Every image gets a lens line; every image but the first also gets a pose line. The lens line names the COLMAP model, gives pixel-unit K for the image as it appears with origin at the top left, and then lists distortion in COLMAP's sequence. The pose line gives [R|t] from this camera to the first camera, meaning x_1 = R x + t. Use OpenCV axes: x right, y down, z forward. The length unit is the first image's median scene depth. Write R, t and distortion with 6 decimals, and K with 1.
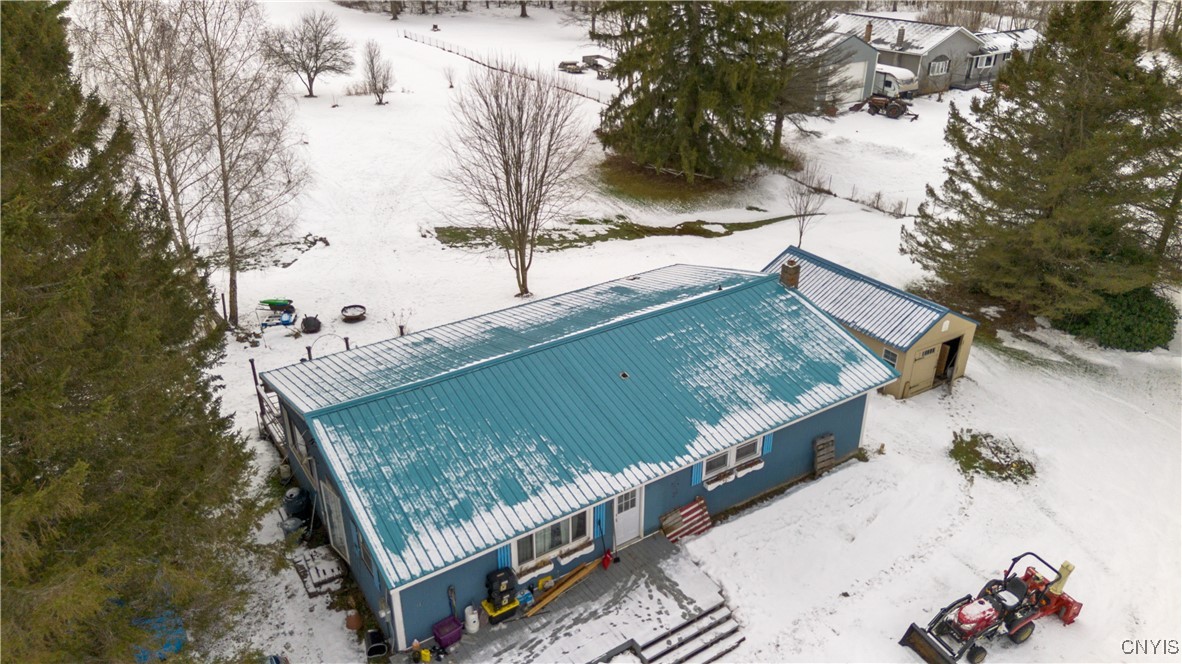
lens RADIAL K [[826.7, 0, 595.8], [0, 826.7, 332.3], [0, 0, 1]] dist [0.083057, -0.100662]
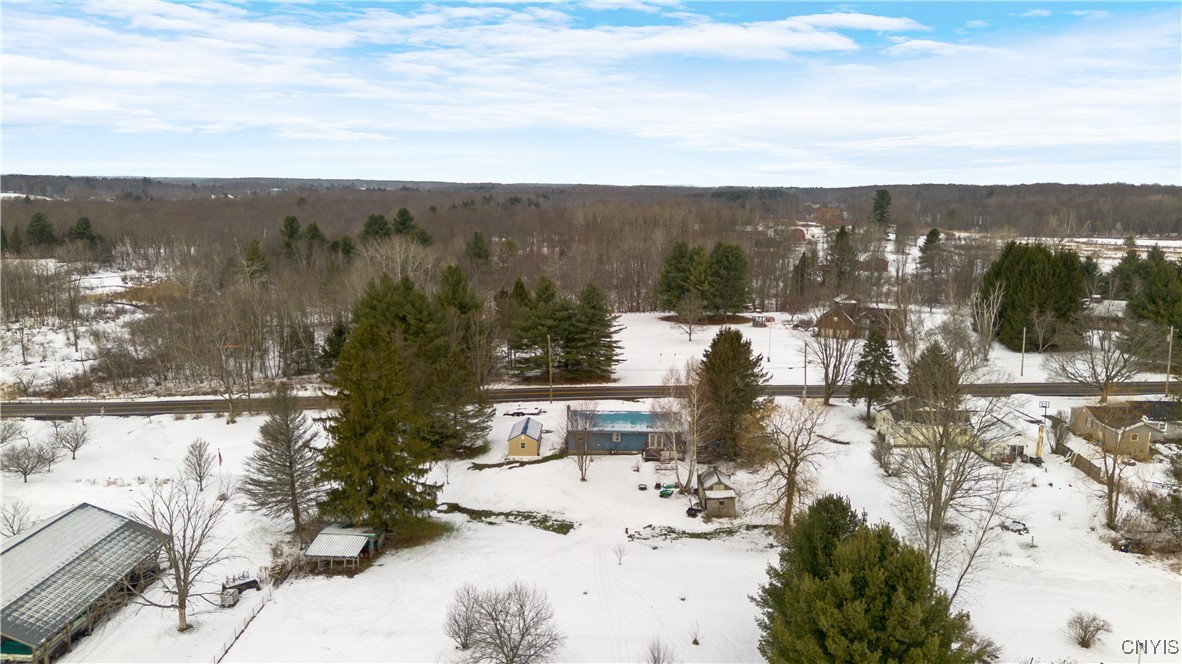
lens RADIAL K [[826.7, 0, 595.8], [0, 826.7, 332.3], [0, 0, 1]] dist [0.083057, -0.100662]
pose [[-0.827547, -0.109630, 0.550588, -1.550882], [0.245161, 0.811716, 0.530107, -1.851119], [-0.505036, 0.573672, -0.644856, 2.449109]]
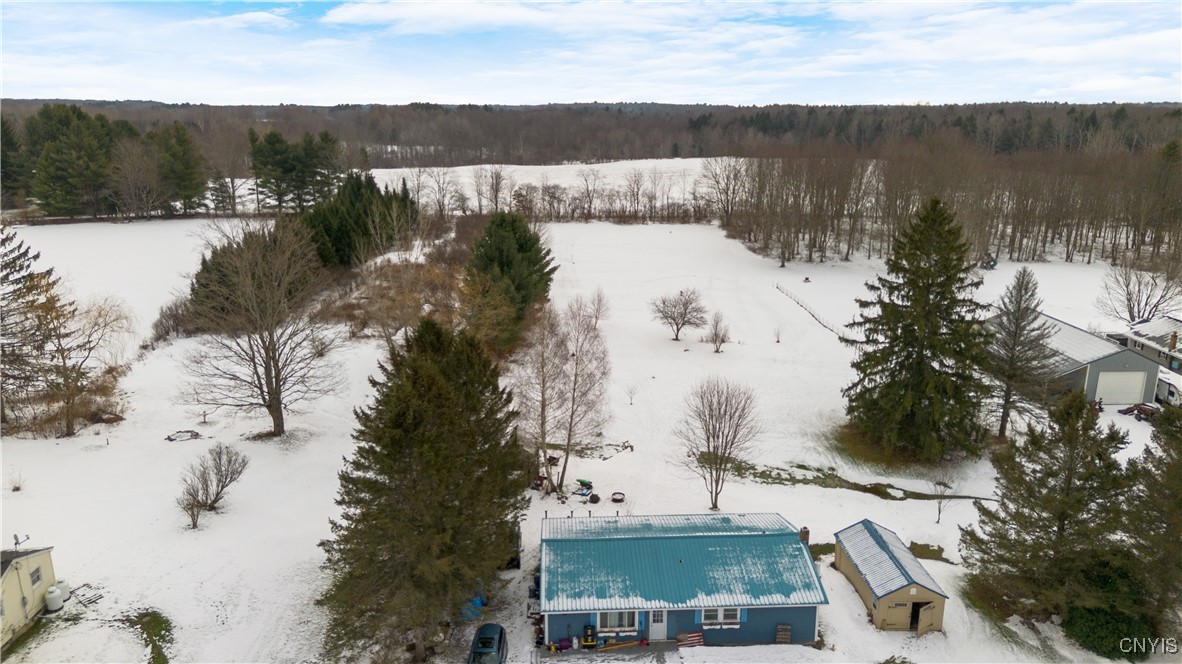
lens RADIAL K [[826.7, 0, 595.8], [0, 826.7, 332.3], [0, 0, 1]] dist [0.083057, -0.100662]
pose [[0.862145, 0.128759, -0.490028, 0.479619], [-0.227593, 0.962518, -0.147513, -0.086806], [0.452667, 0.238705, 0.859135, -0.621140]]
